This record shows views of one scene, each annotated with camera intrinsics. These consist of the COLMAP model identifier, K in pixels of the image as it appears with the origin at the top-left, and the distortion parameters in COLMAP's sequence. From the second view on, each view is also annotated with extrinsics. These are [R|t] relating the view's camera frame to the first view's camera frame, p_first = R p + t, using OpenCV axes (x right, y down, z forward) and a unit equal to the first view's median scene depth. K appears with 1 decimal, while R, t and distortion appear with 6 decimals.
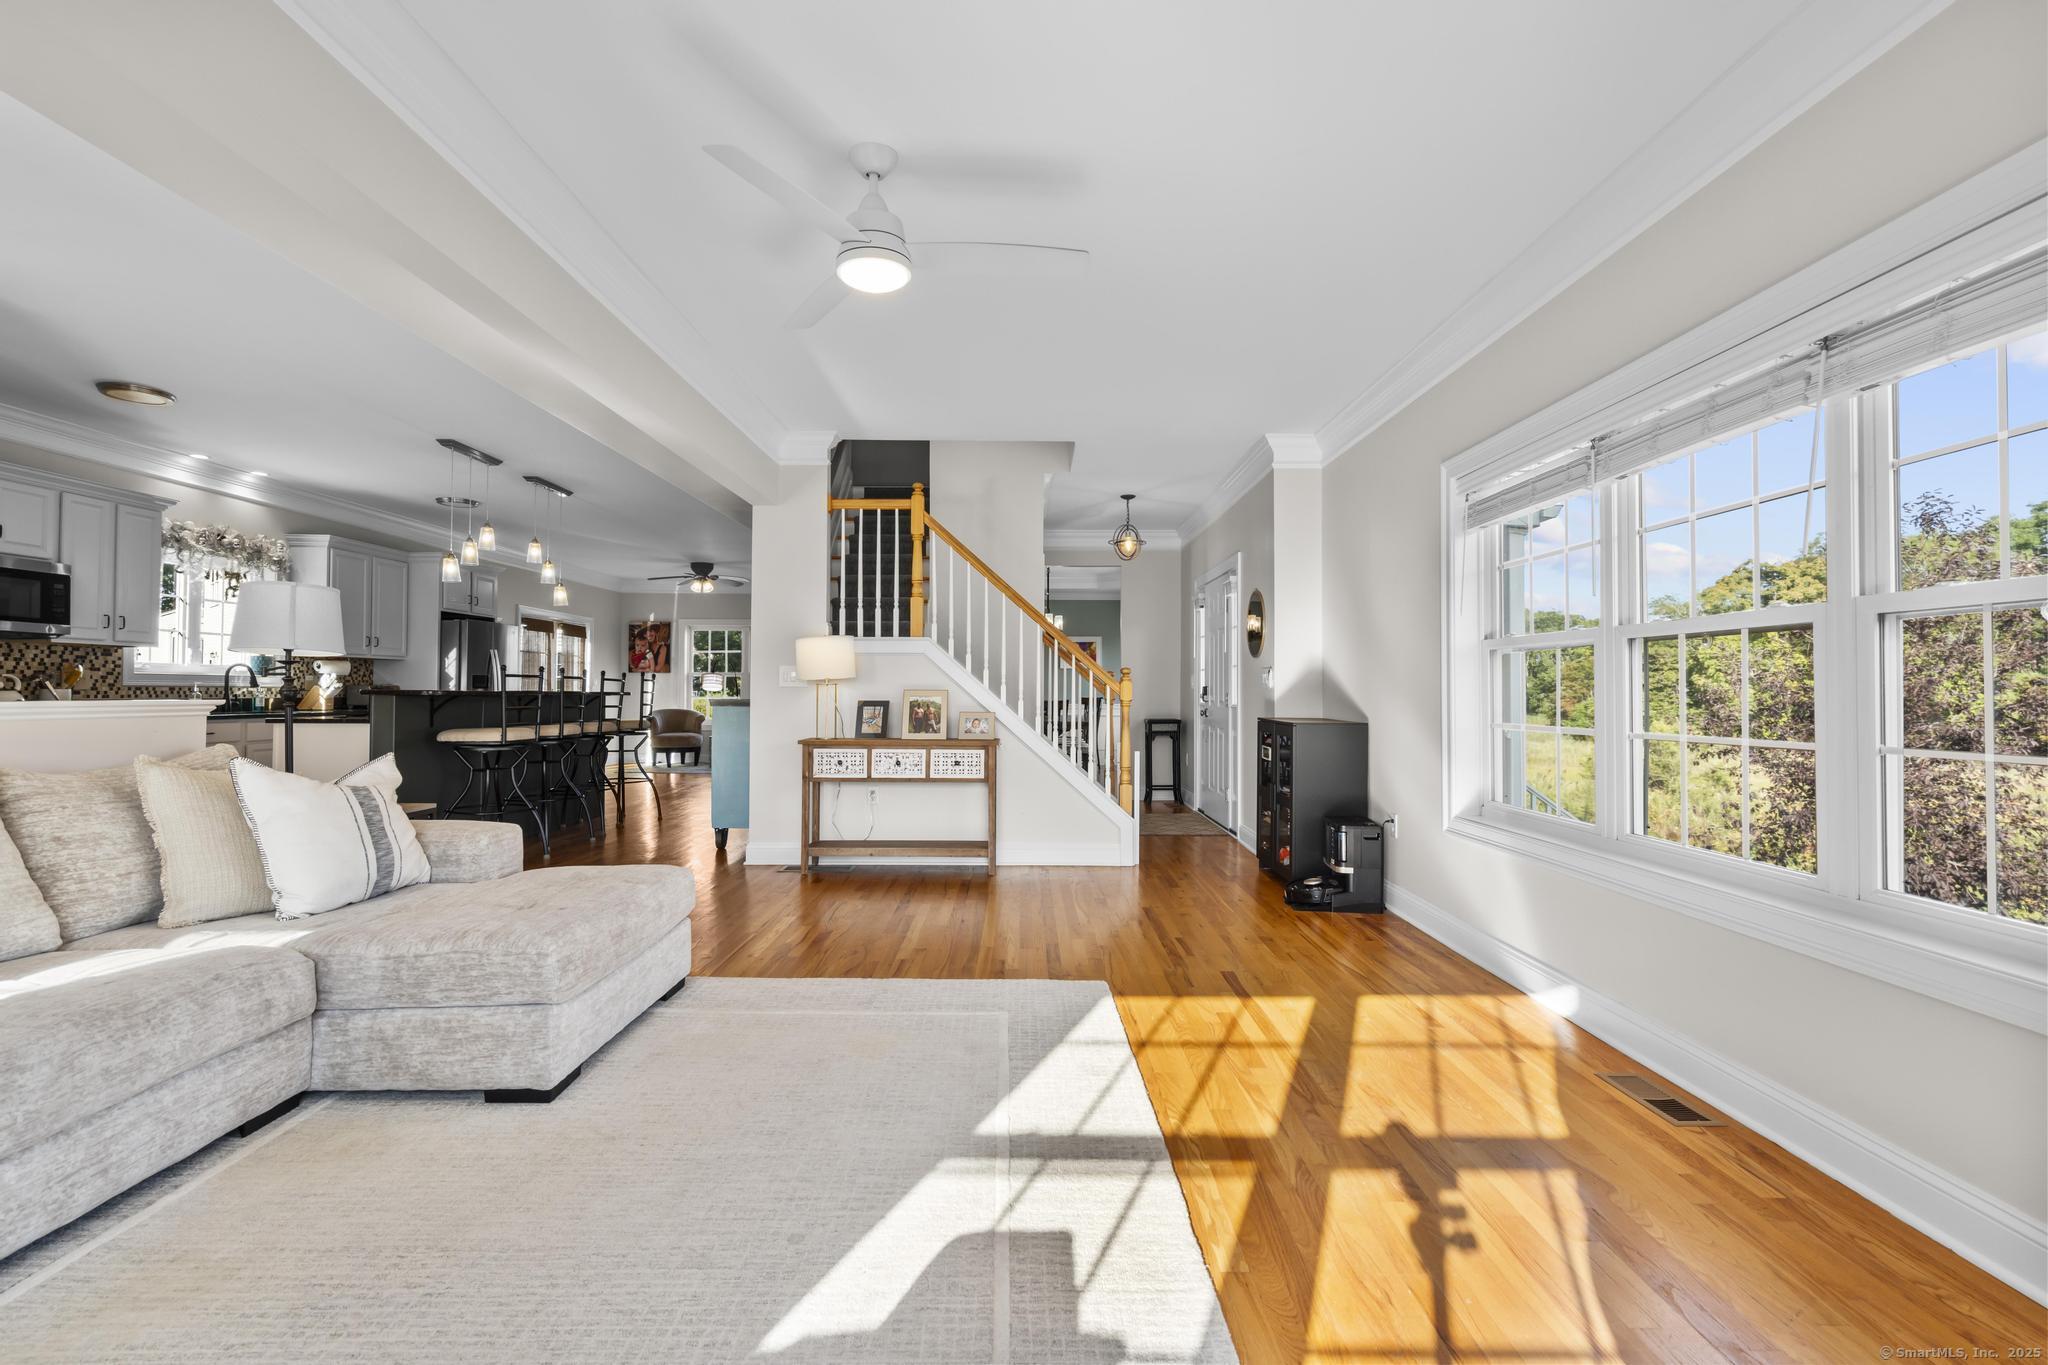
lens RADIAL K [[934.9, 0, 1016.8], [0, 934.9, 675.7], [0, 0, 1]] dist [0.002039, 0.000550]
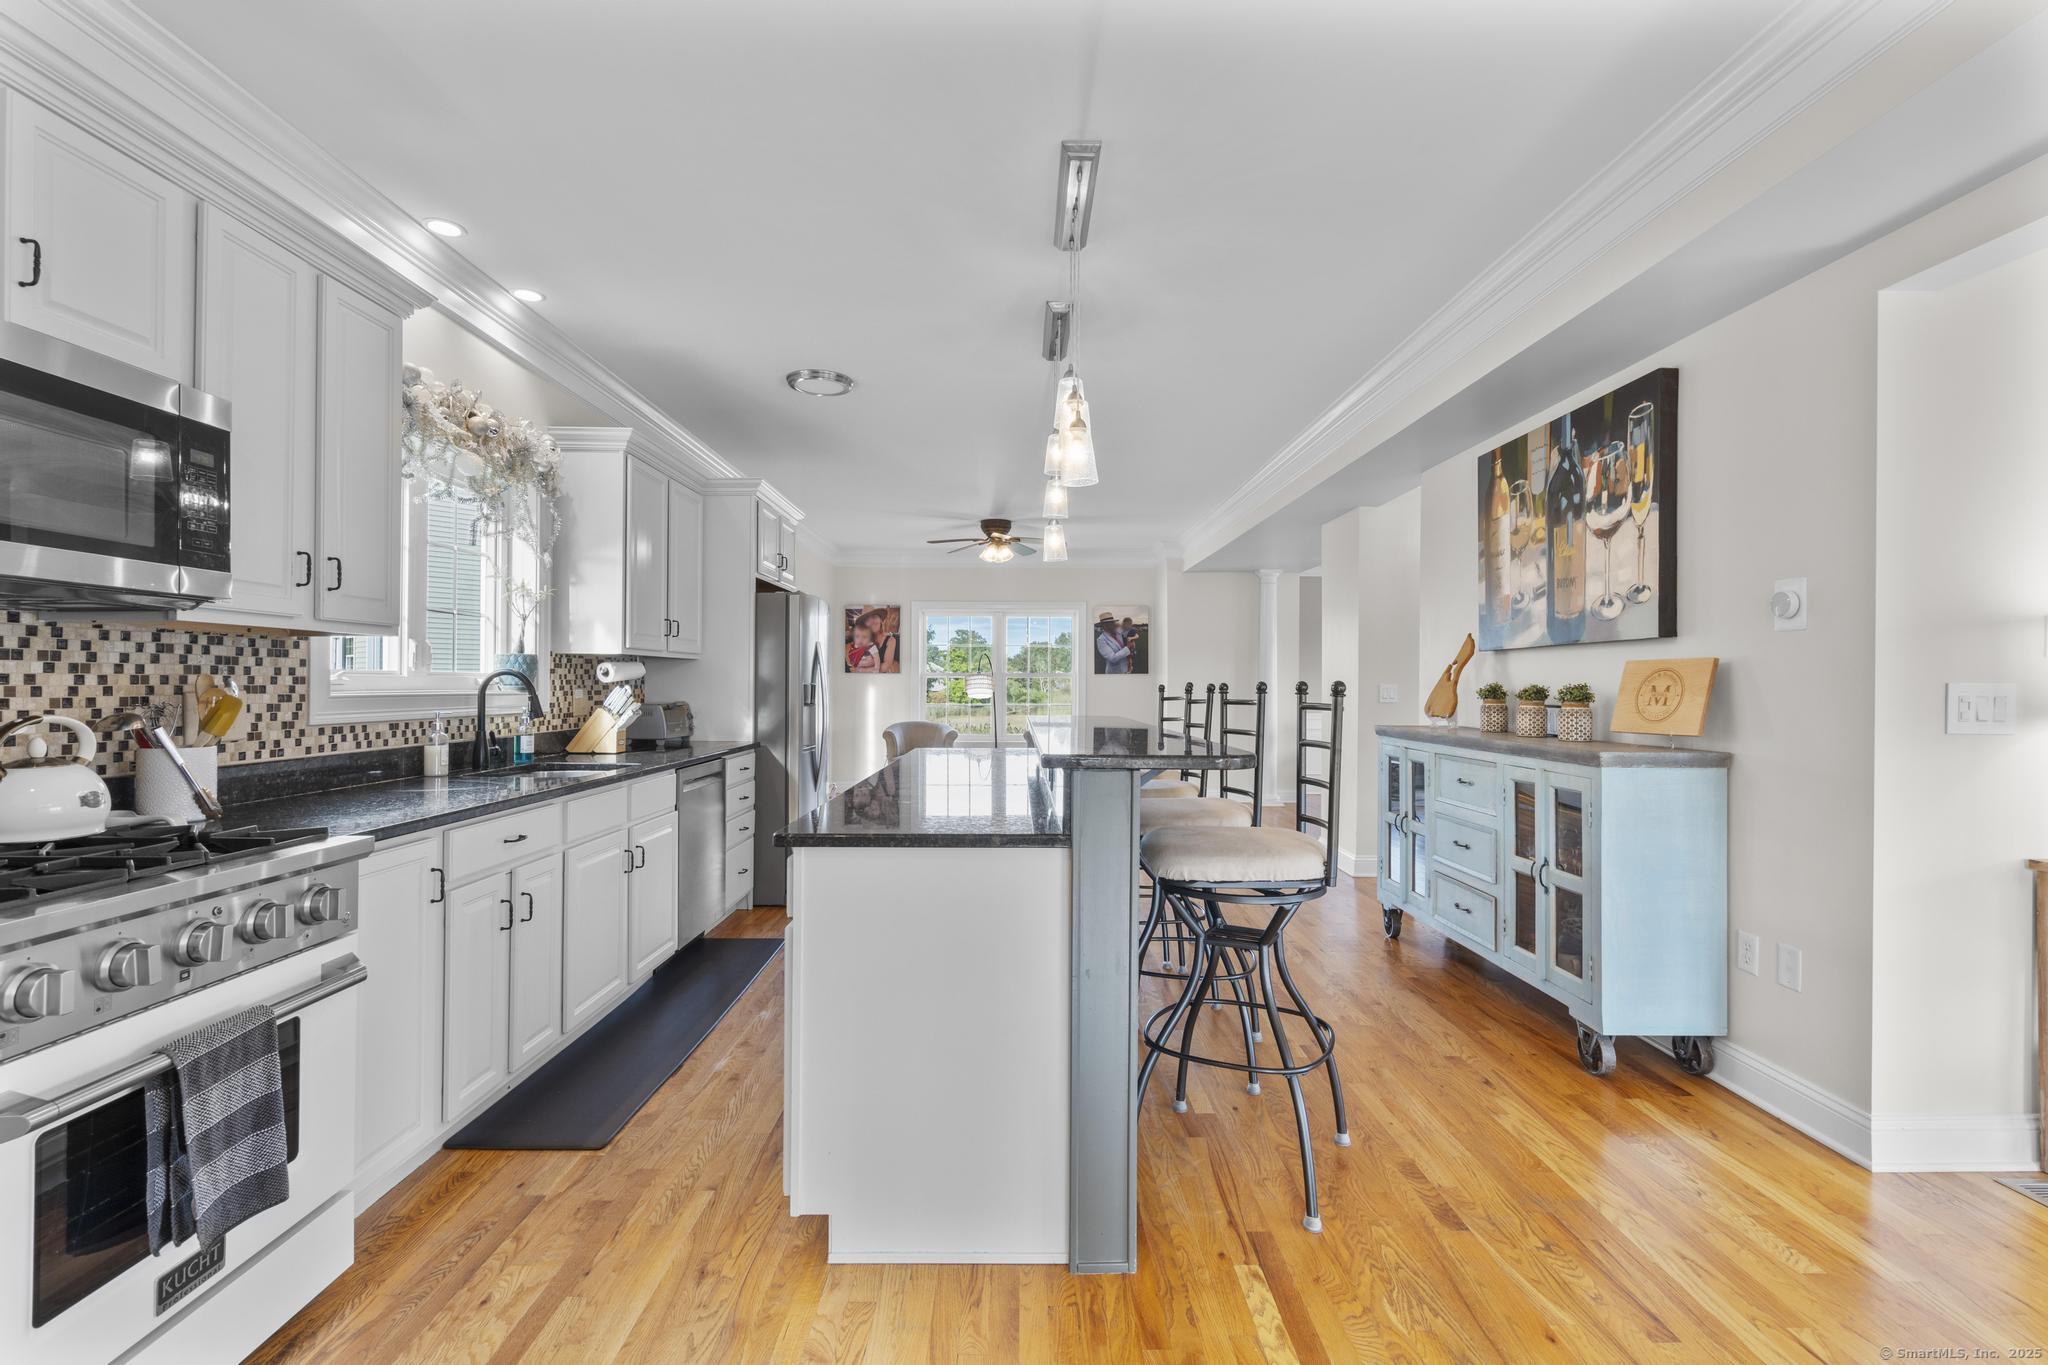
lens RADIAL K [[924.4, 0, 1024.5], [0, 924.4, 678.7], [0, 0, 1]] dist [-0.000416, 0.000467]
pose [[0.999925, -0.001044, 0.012192, -0.532809], [0.000906, 0.999935, 0.011374, -0.013064], [-0.012203, -0.011362, 0.999861, 0.482512]]
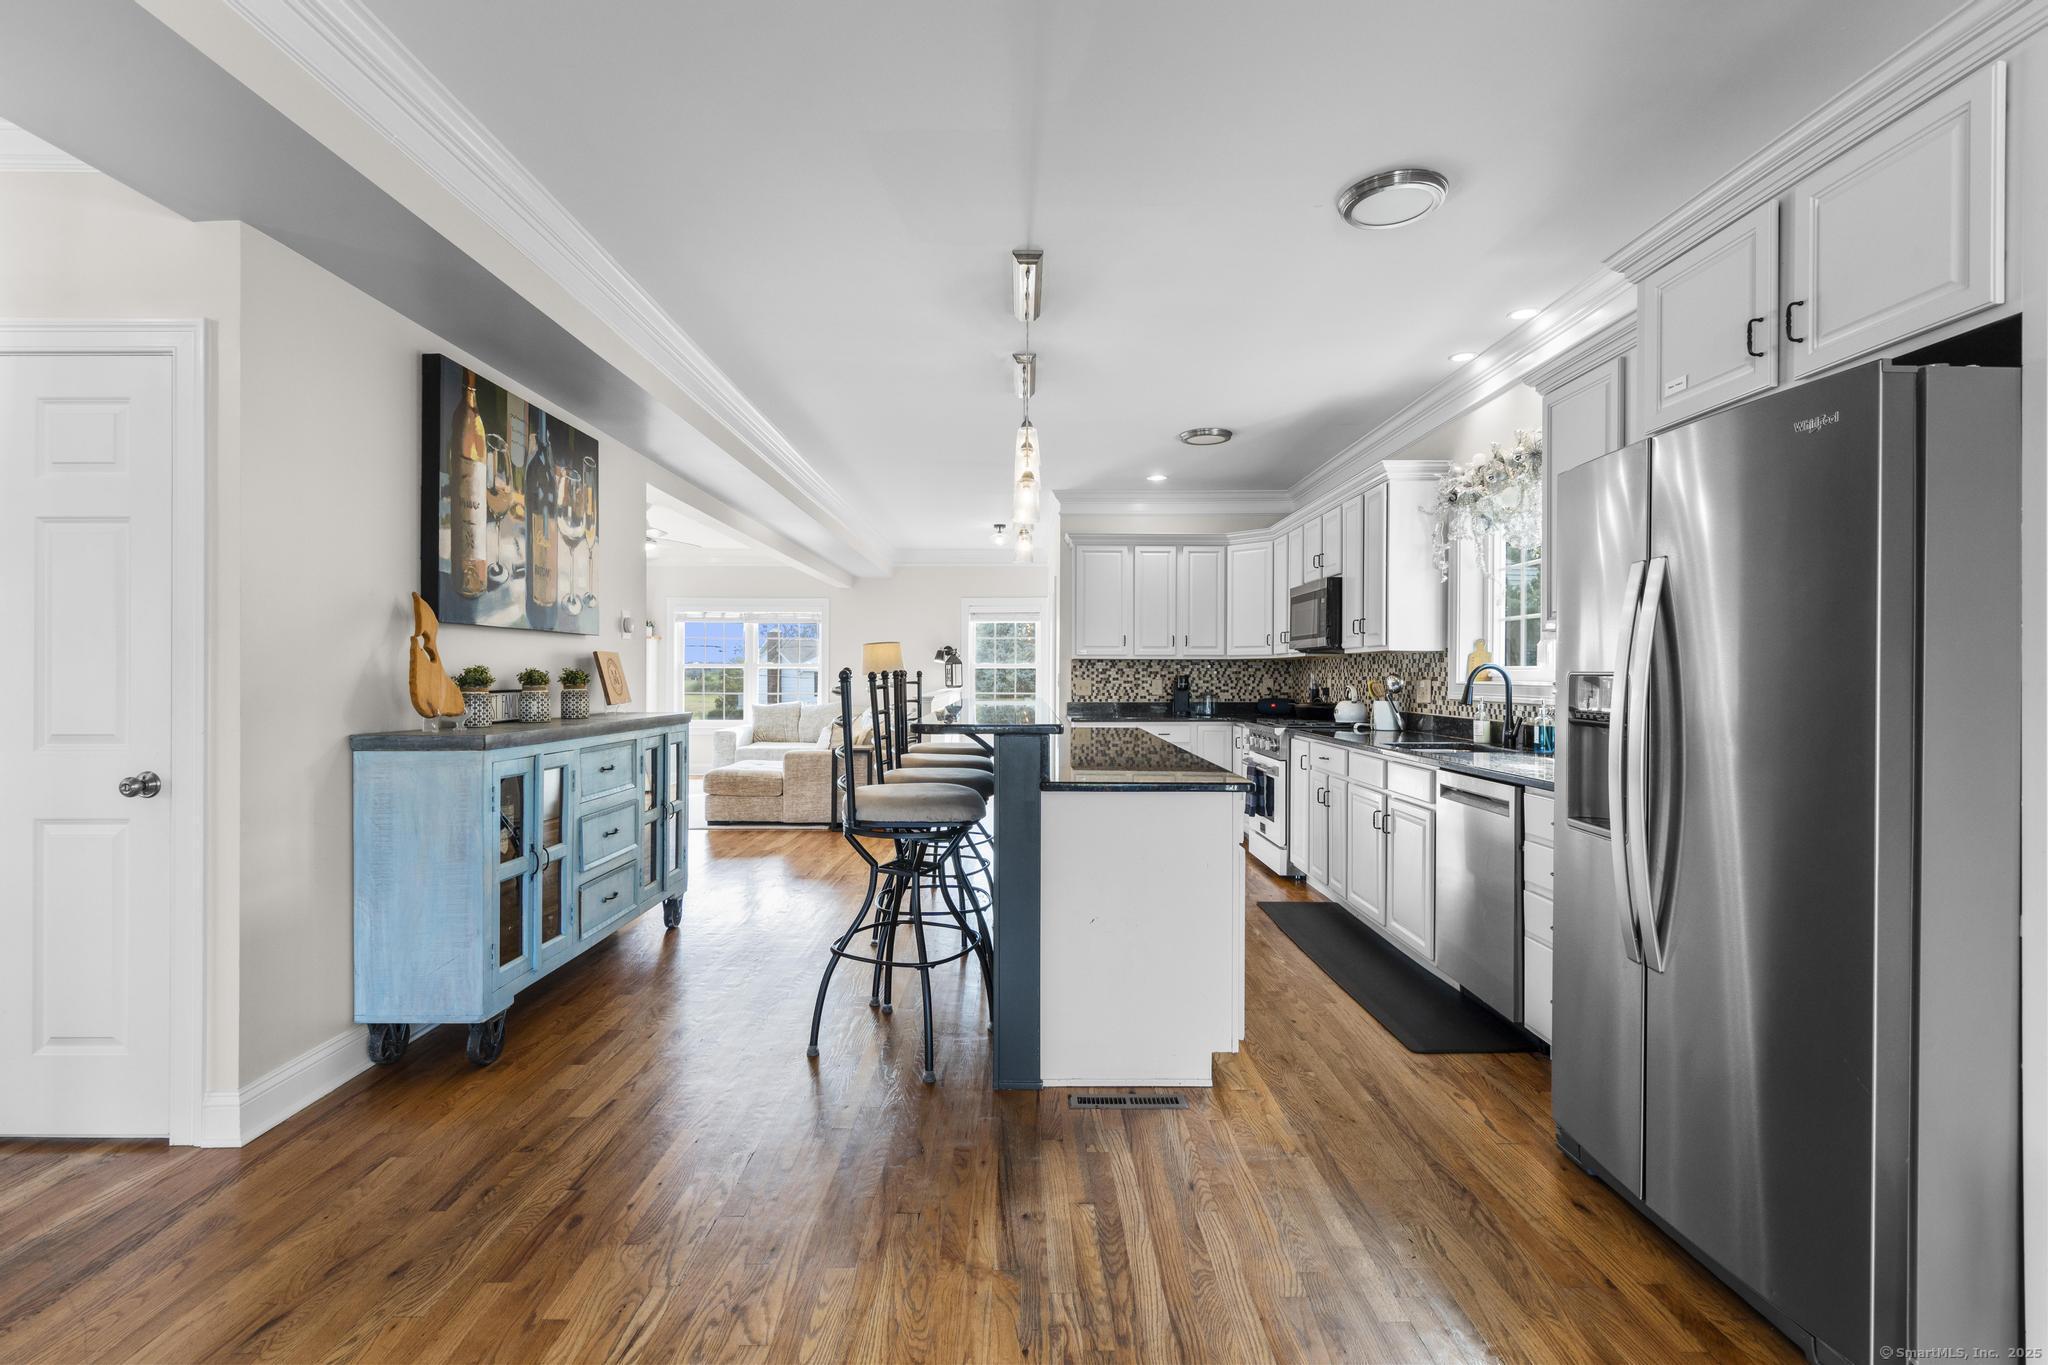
lens RADIAL K [[954.8, 0, 1023.0], [0, 954.8, 675.8], [0, 0, 1]] dist [0.012117, 0.000093]
pose [[-0.999961, -0.008710, -0.001313, -0.506382], [-0.008687, 0.999826, -0.016531, 0.006595], [0.001457, -0.016519, -0.999862, 1.516463]]
